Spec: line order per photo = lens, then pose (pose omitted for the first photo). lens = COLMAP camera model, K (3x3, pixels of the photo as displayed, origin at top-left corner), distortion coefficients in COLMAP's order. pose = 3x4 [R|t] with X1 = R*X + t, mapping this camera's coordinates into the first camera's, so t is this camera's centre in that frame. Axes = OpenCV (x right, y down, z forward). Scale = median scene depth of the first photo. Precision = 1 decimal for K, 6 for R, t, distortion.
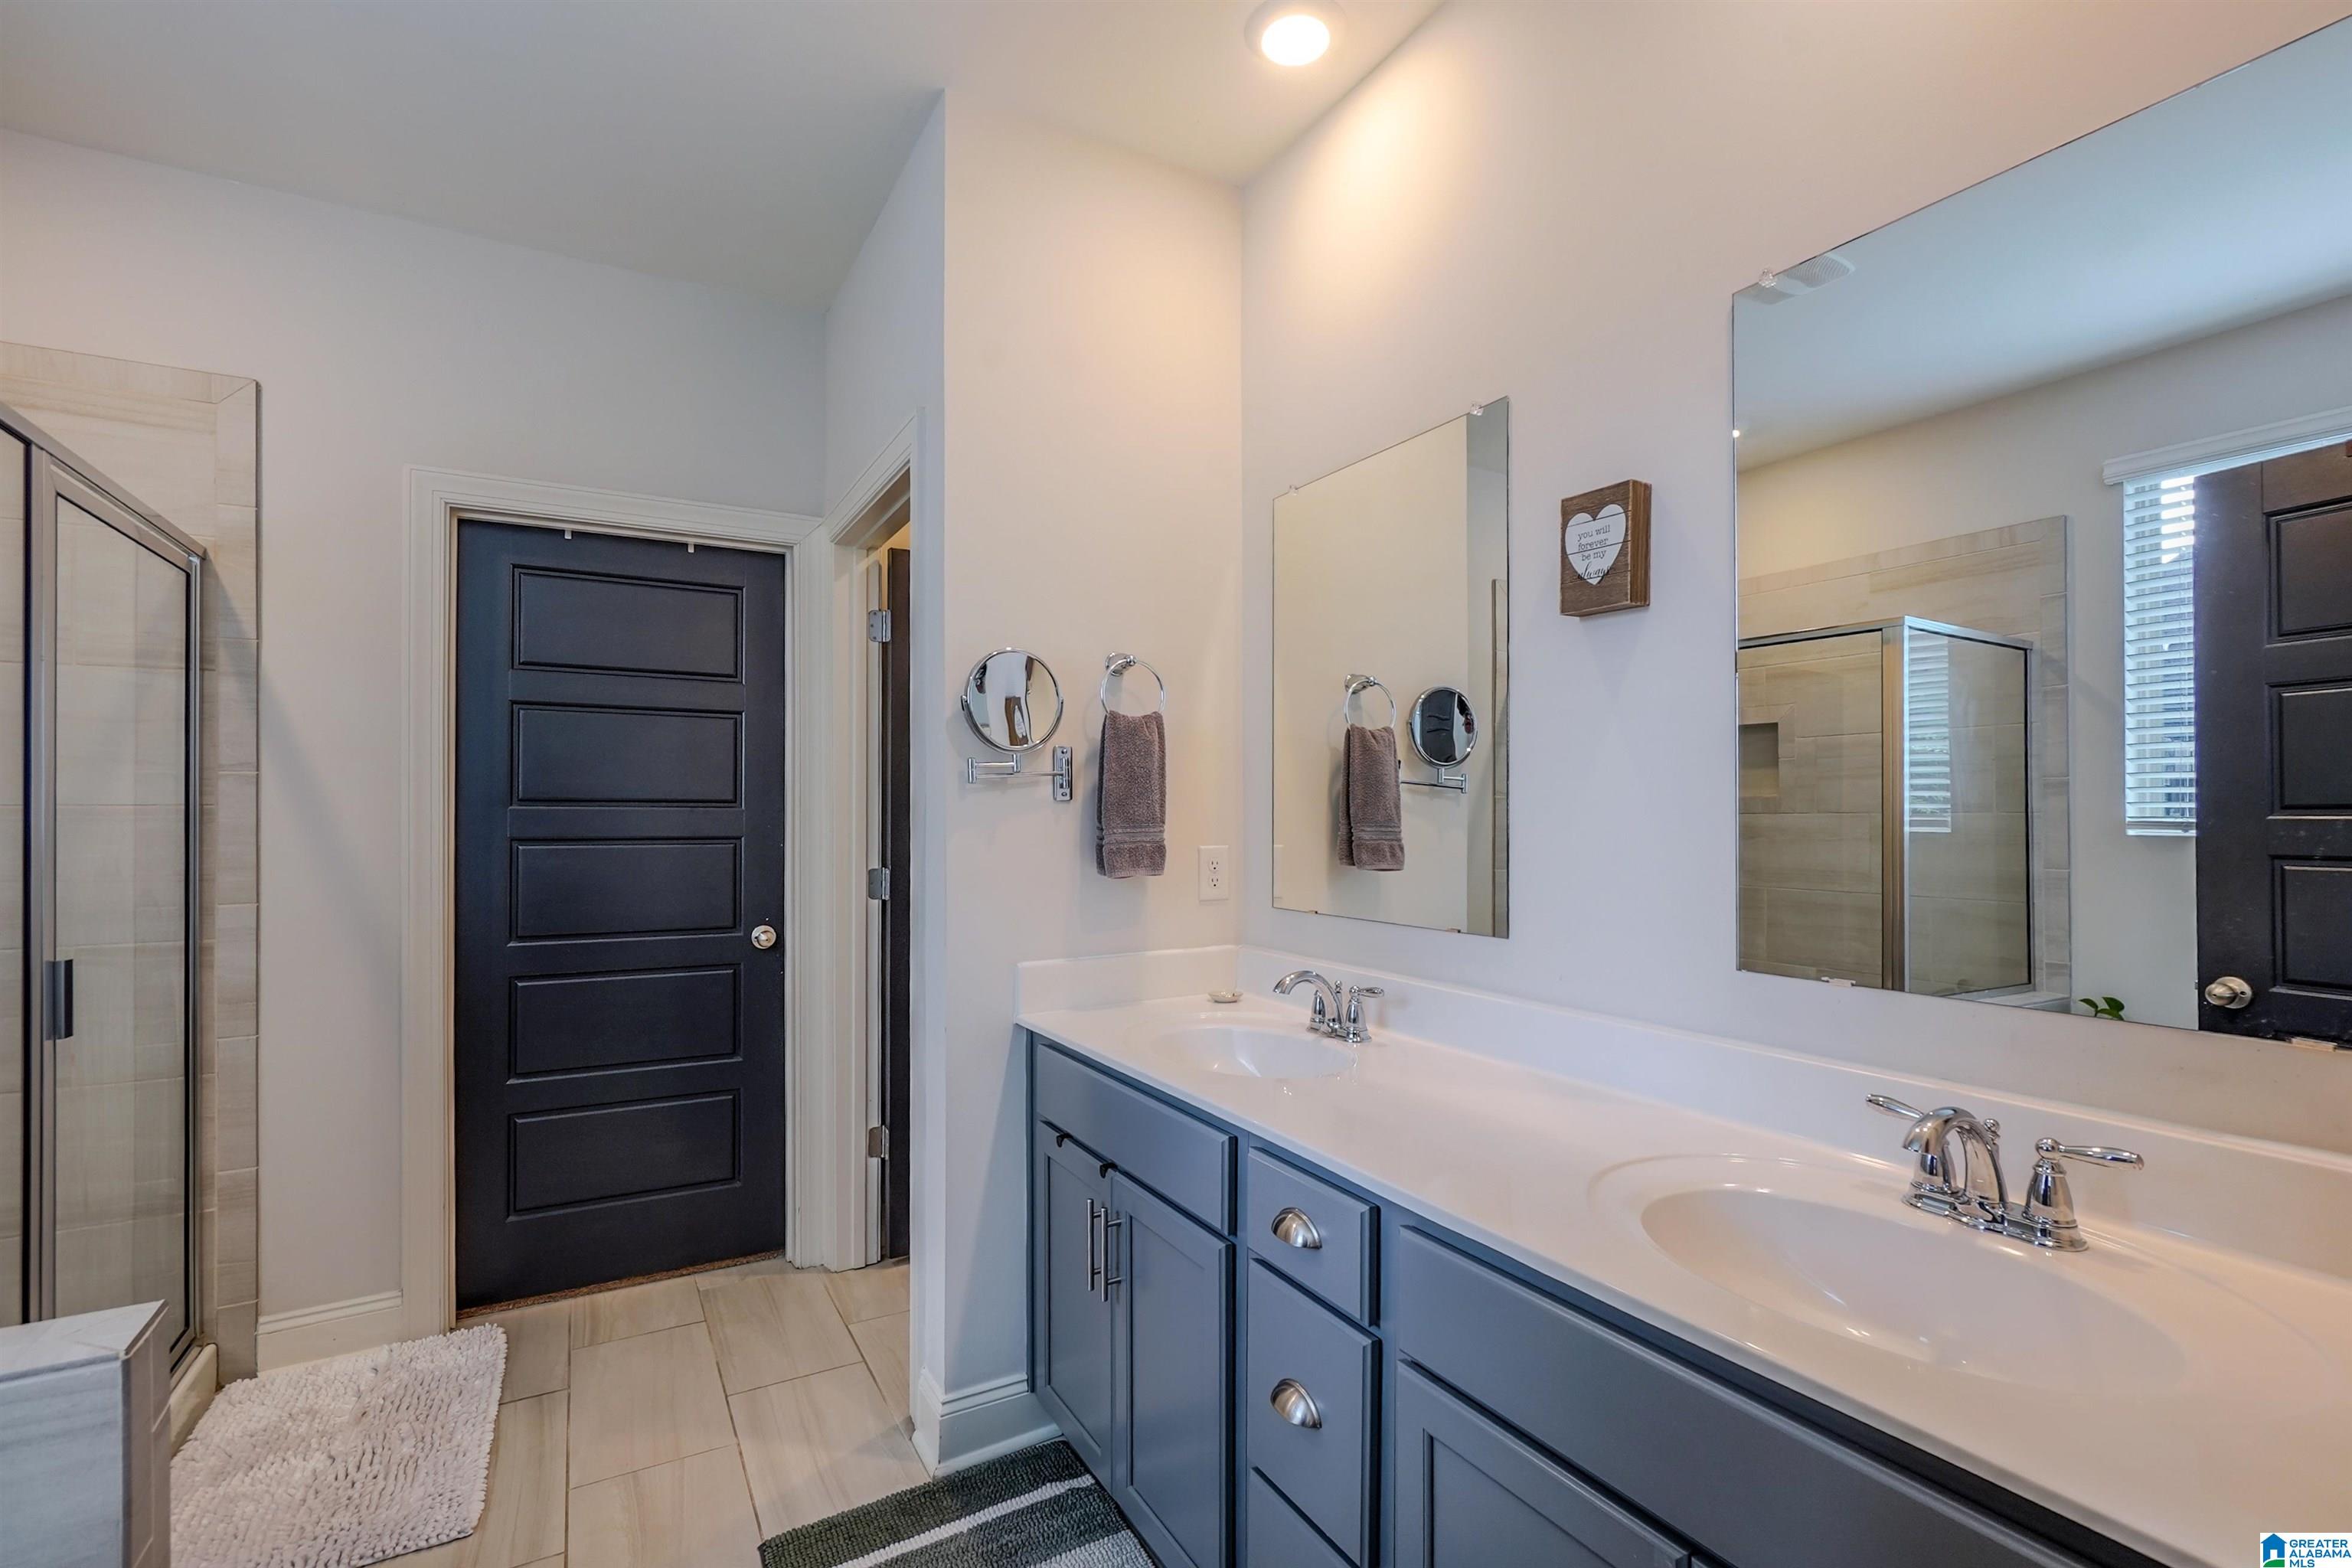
lens RADIAL K [[1057.6, 0, 1176.0], [0, 1057.6, 784.0], [0, 0, 1]] dist [-0.000381, 0.000192]
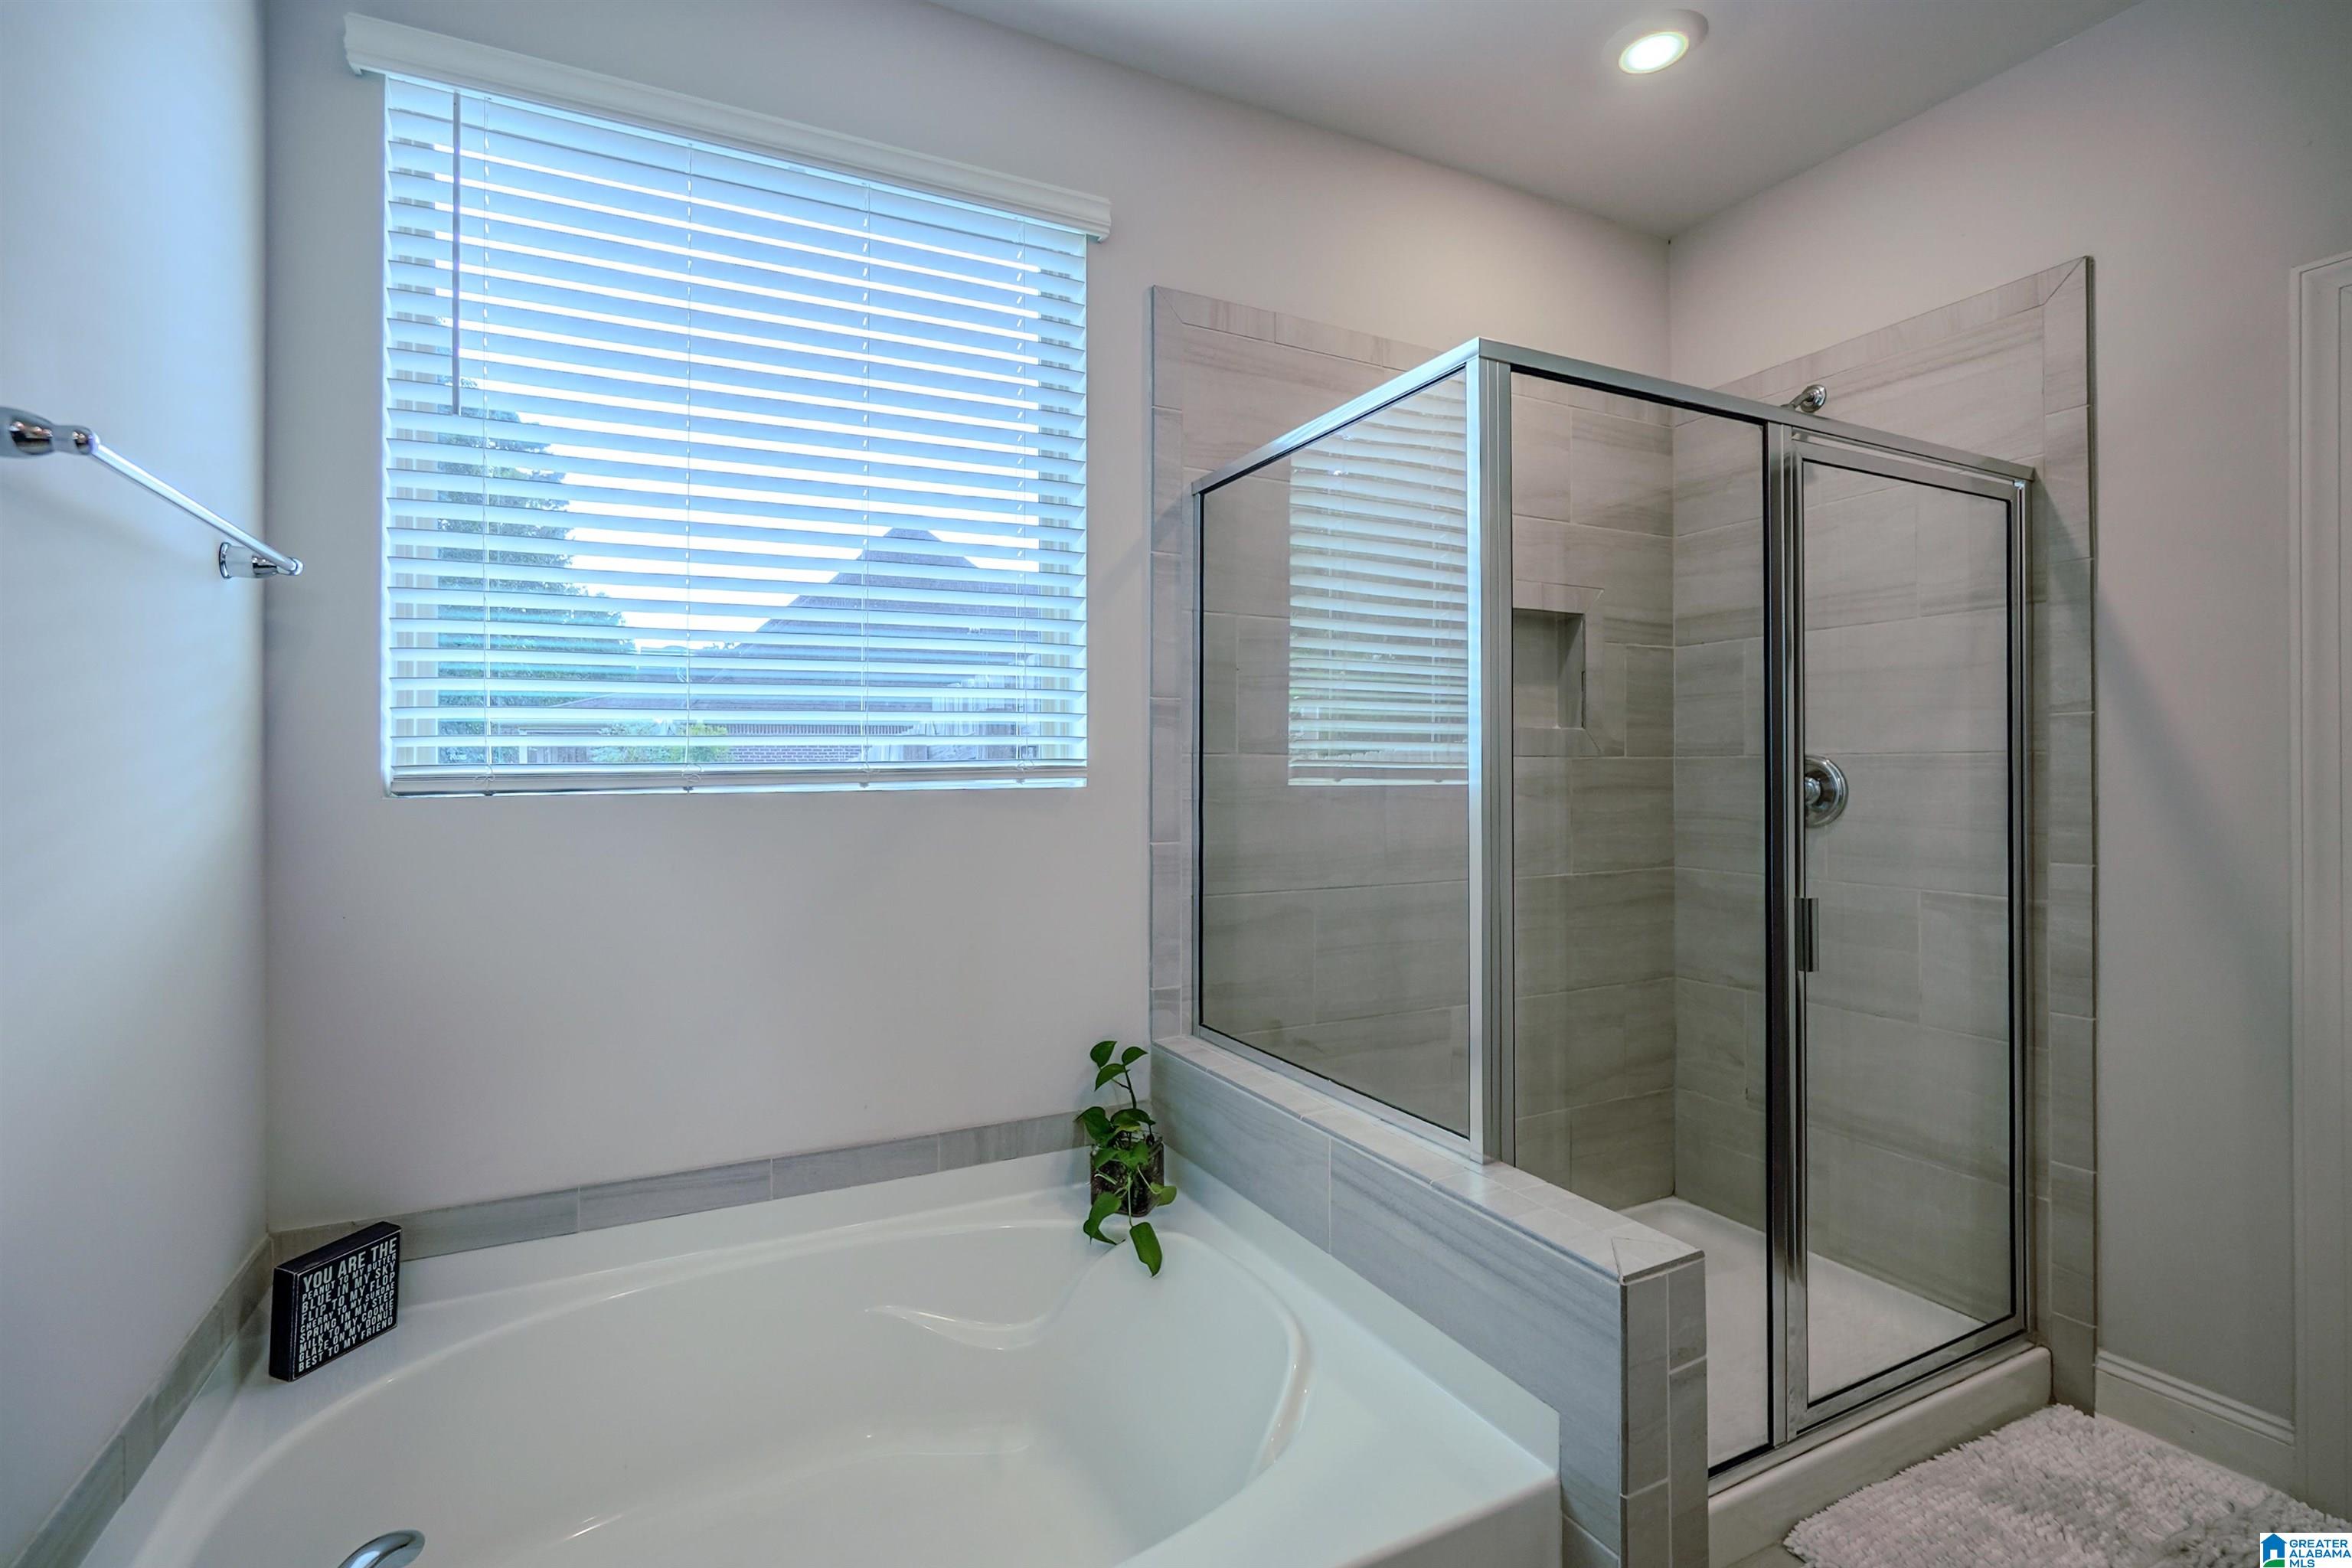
lens RADIAL K [[1028.5, 0, 1117.9], [0, 1028.5, 764.4], [0, 0, 1]] dist [-0.001169, -0.000007]
pose [[-0.075231, -0.003480, -0.997160, 0.022358], [0.030796, 0.999509, -0.005811, 0.012446], [0.996690, -0.031146, -0.075087, 0.284681]]
